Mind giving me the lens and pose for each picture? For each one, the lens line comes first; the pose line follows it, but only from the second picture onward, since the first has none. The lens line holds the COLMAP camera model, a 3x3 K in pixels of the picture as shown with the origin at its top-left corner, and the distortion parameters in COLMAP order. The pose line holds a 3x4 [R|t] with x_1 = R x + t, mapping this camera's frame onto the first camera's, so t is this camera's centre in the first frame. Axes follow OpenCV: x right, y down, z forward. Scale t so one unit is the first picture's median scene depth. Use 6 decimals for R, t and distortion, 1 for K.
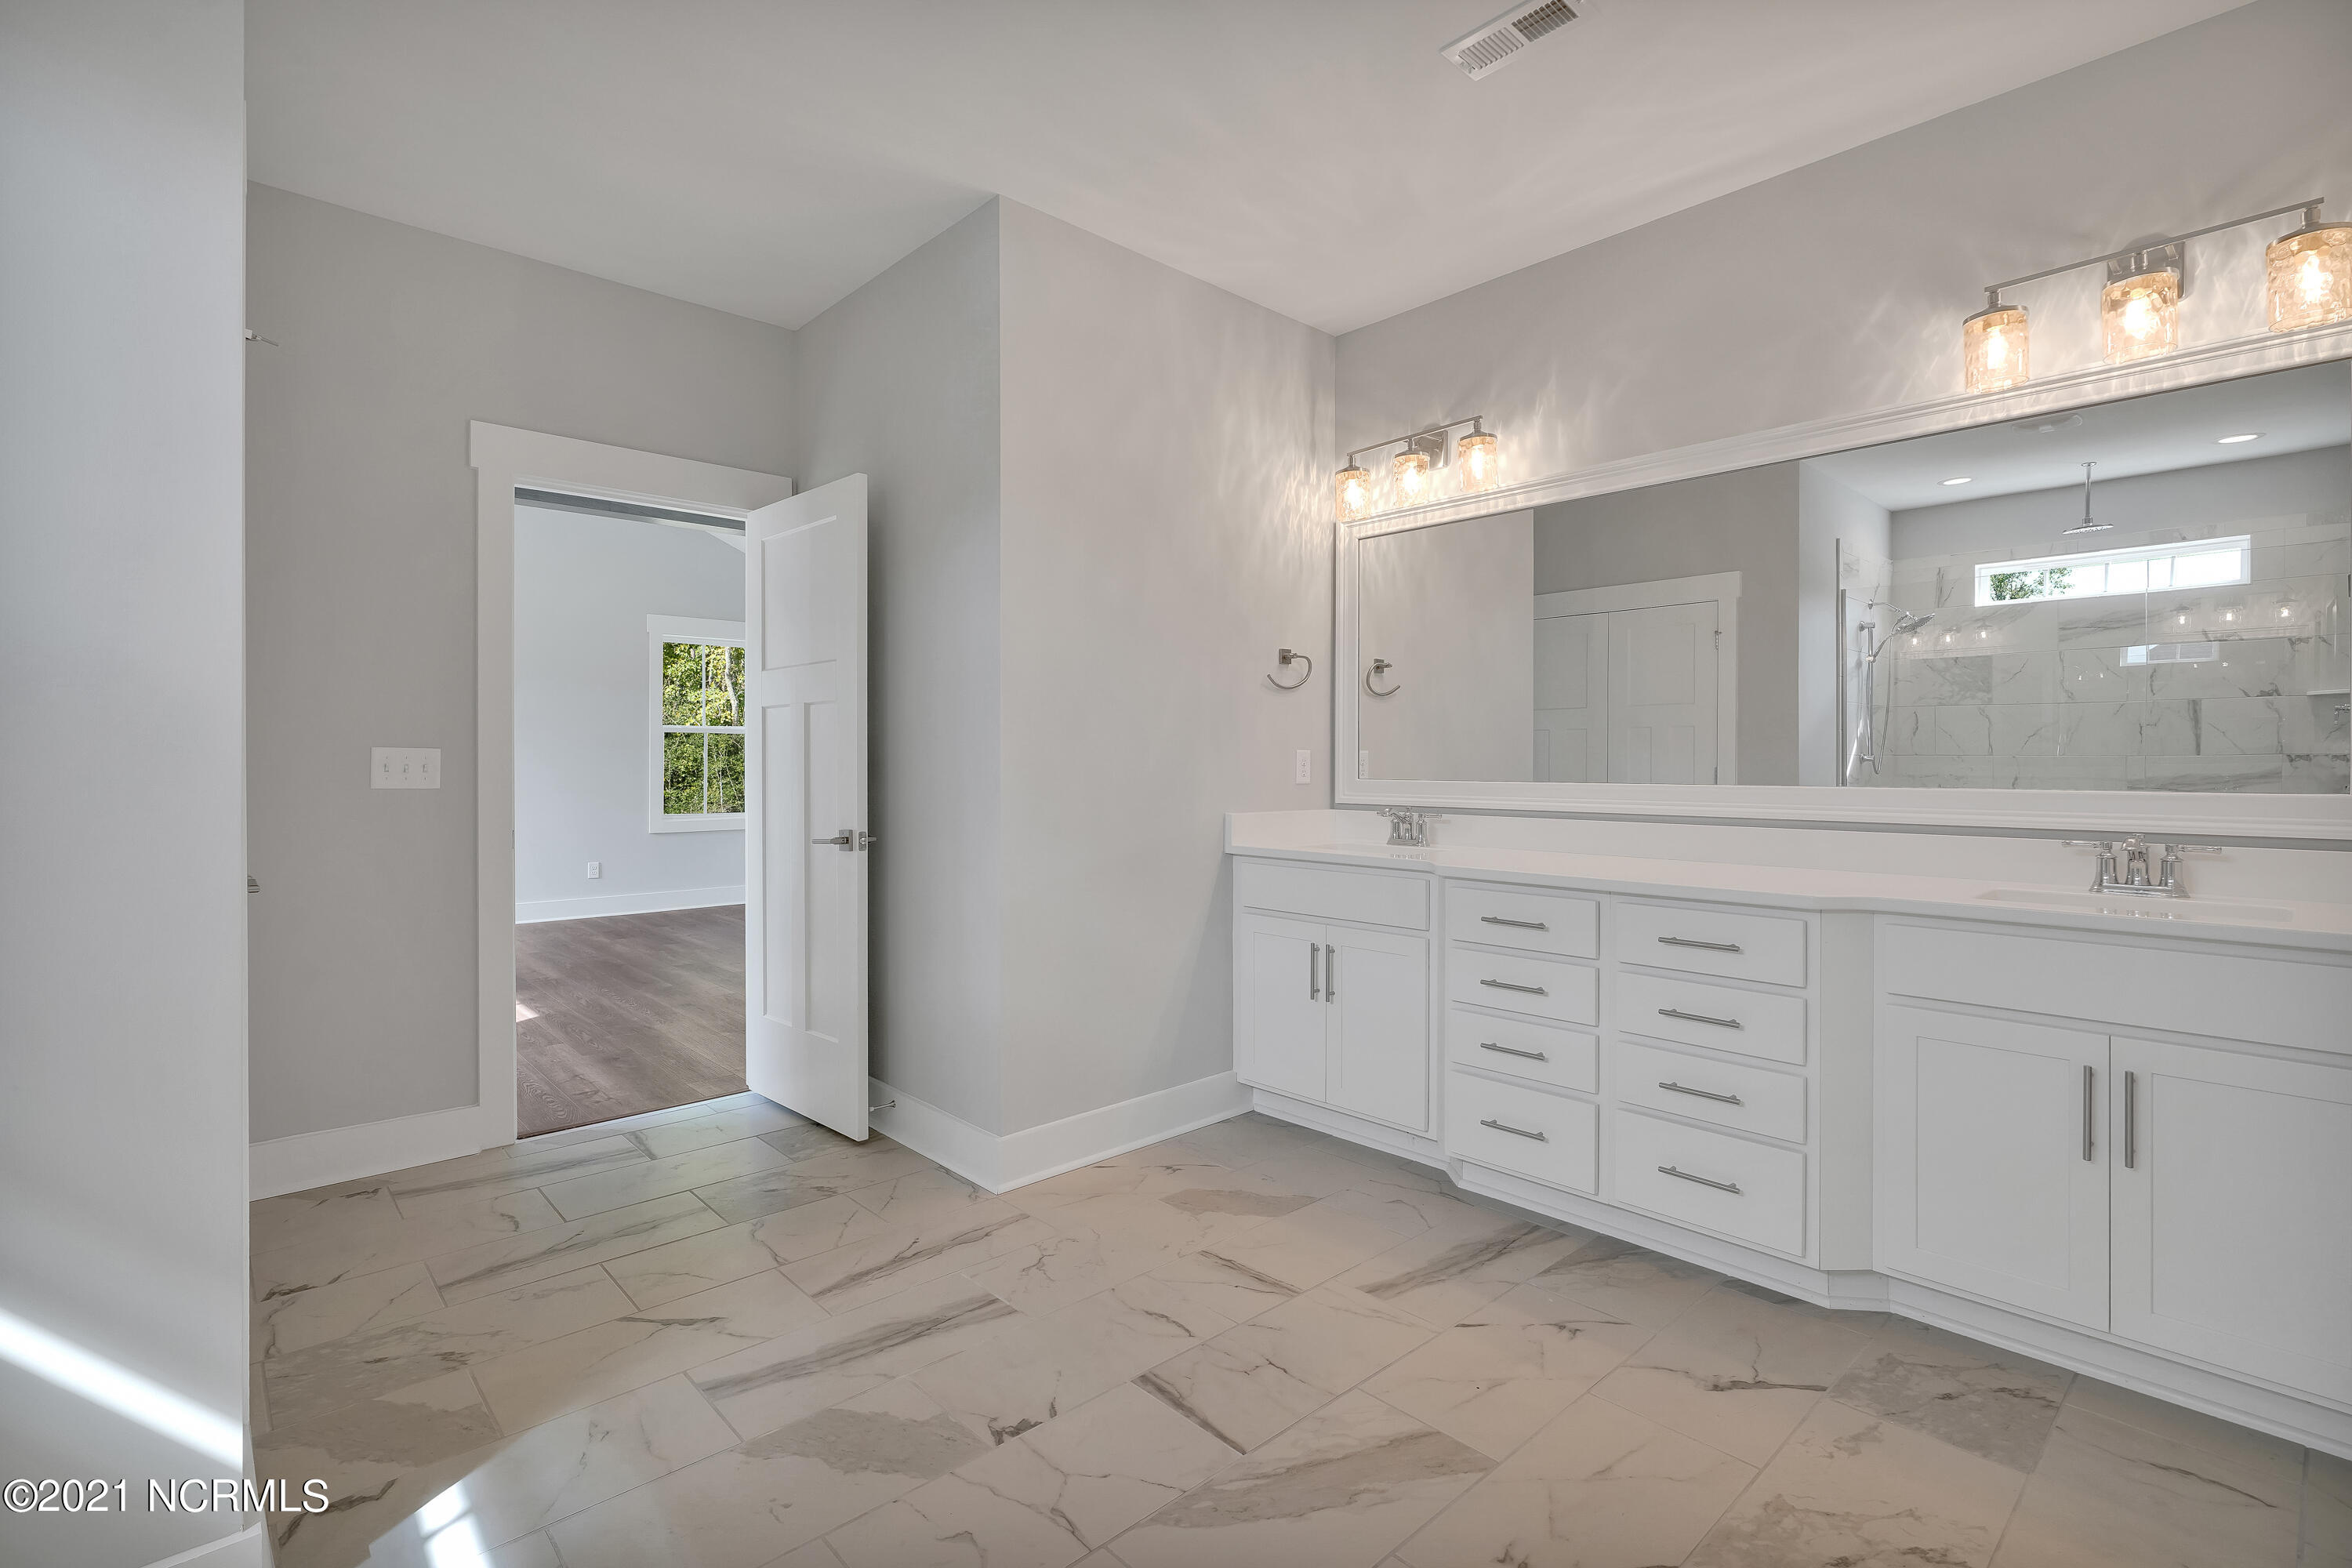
lens RADIAL K [[1067.7, 0, 1177.1], [0, 1067.7, 769.1], [0, 0, 1]] dist [0.001073, 0.000254]
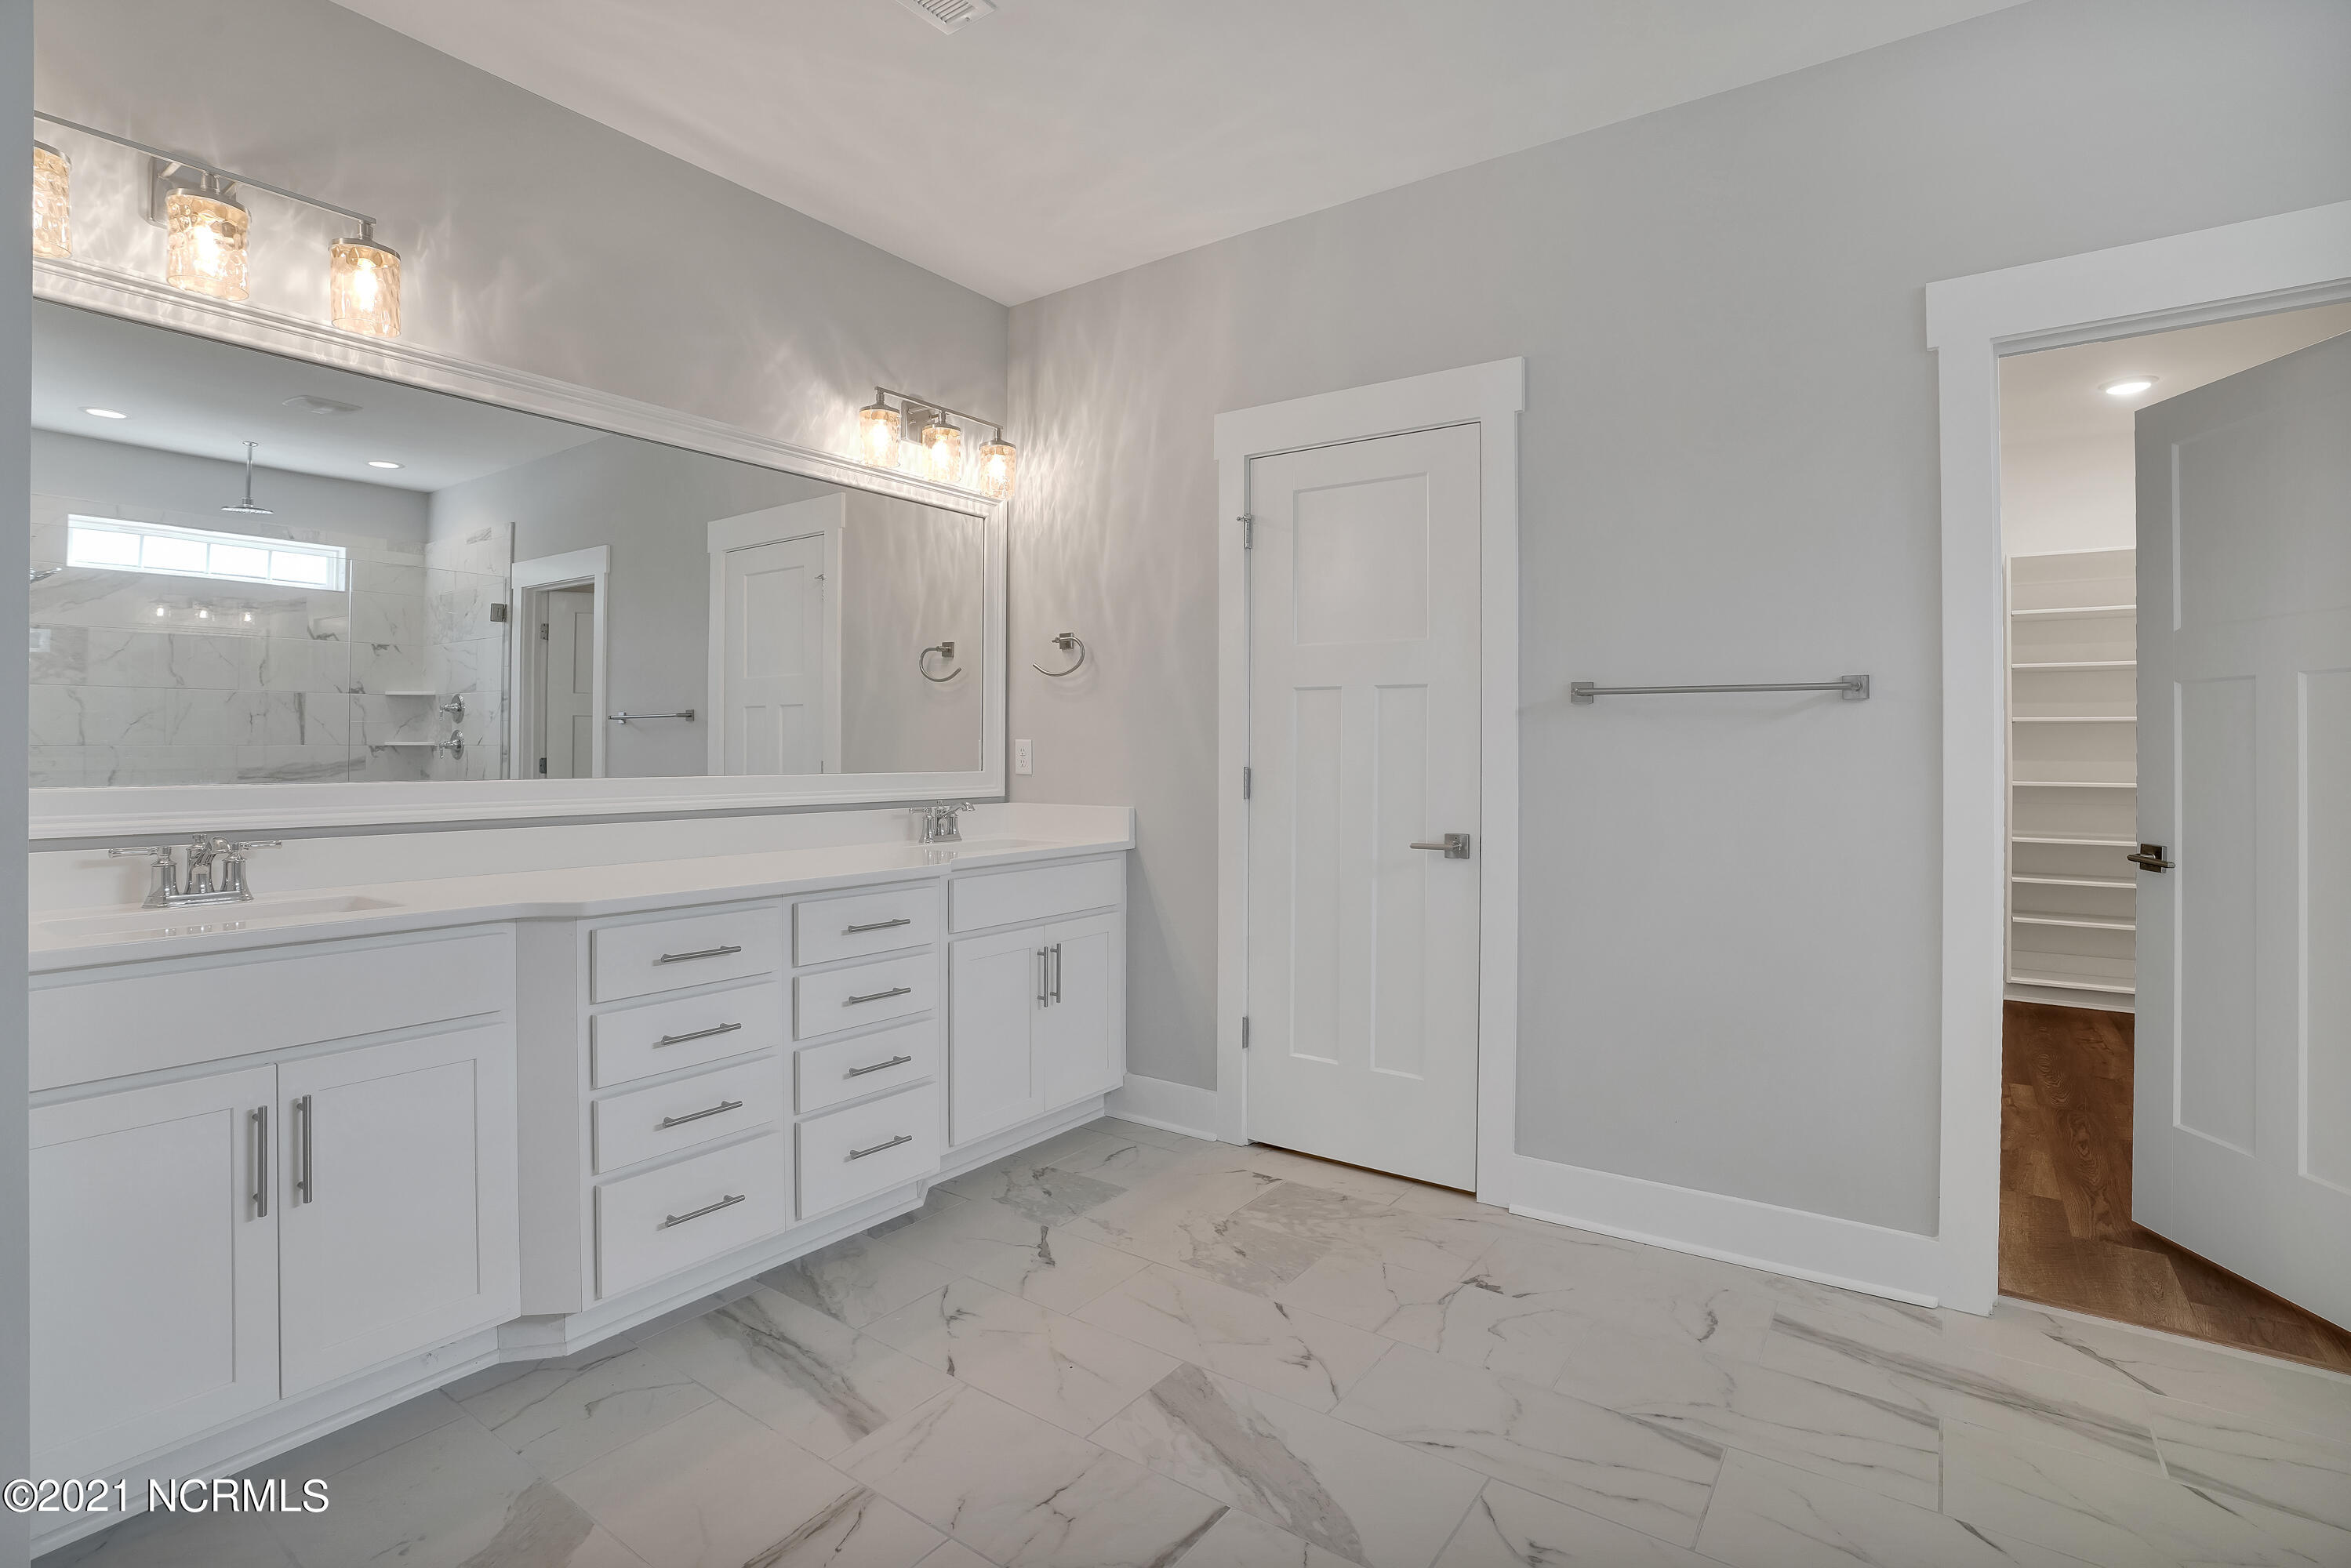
lens RADIAL K [[1139.0, 0, 1140.7], [0, 1139.0, 757.0], [0, 0, 1]] dist [-0.069520, 0.026773]
pose [[-0.187784, -0.004595, 0.982200, -0.596685], [0.006420, 0.999962, 0.005906, -0.006200], [-0.982189, 0.007414, -0.187747, 0.871580]]
